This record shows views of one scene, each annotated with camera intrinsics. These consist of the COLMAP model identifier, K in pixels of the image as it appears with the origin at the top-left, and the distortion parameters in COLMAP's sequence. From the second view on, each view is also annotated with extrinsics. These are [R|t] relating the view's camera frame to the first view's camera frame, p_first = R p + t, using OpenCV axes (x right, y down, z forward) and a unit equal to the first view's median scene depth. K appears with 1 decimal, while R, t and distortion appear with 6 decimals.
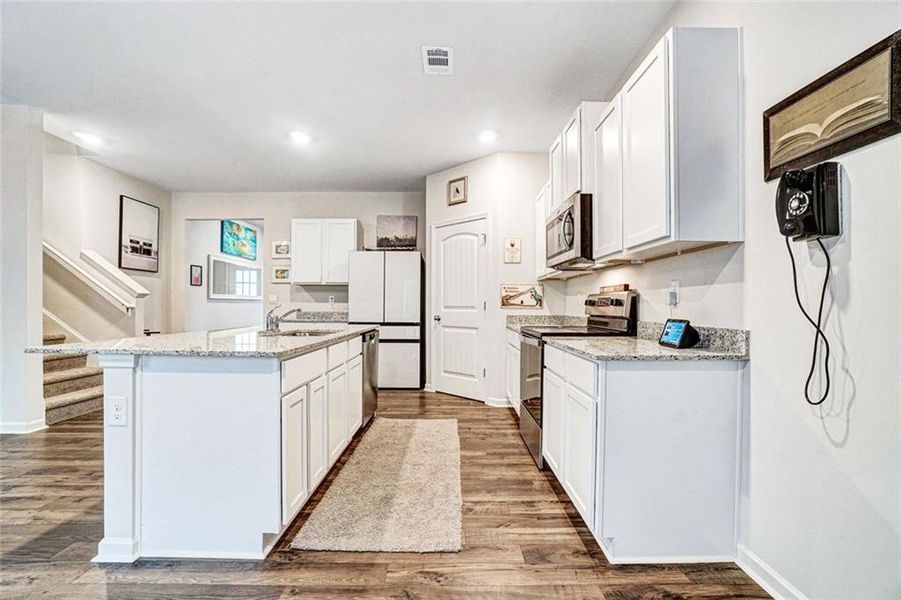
lens RADIAL K [[397.1, 0, 451.4], [0, 397.1, 304.1], [0, 0, 1]] dist [-0.057199, 0.025383]
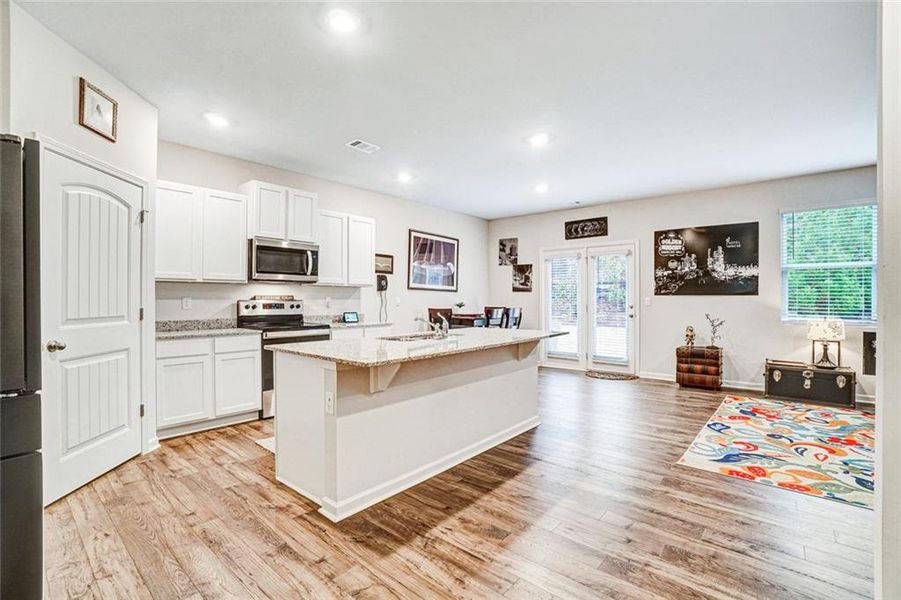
lens RADIAL K [[395.8, 0, 440.7], [0, 395.8, 298.9], [0, 0, 1]] dist [-0.059633, 0.017697]
pose [[-0.743123, -0.003752, 0.669144, -0.713474], [-0.005876, 0.999982, -0.000918, -0.023081], [-0.669129, -0.004614, -0.743132, 1.091285]]
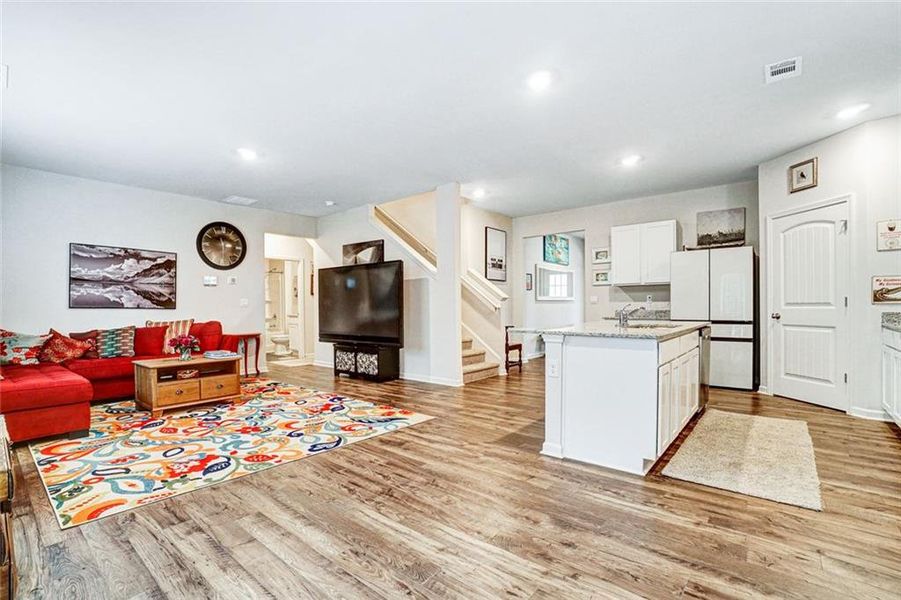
lens RADIAL K [[412.8, 0, 439.7], [0, 412.8, 310.6], [0, 0, 1]] dist [-0.065081, 0.024518]
pose [[0.757976, -0.005749, -0.652257, -0.024666], [0.016089, 0.999822, 0.009885, 0.000311], [0.652084, -0.017987, 0.757934, -0.237209]]
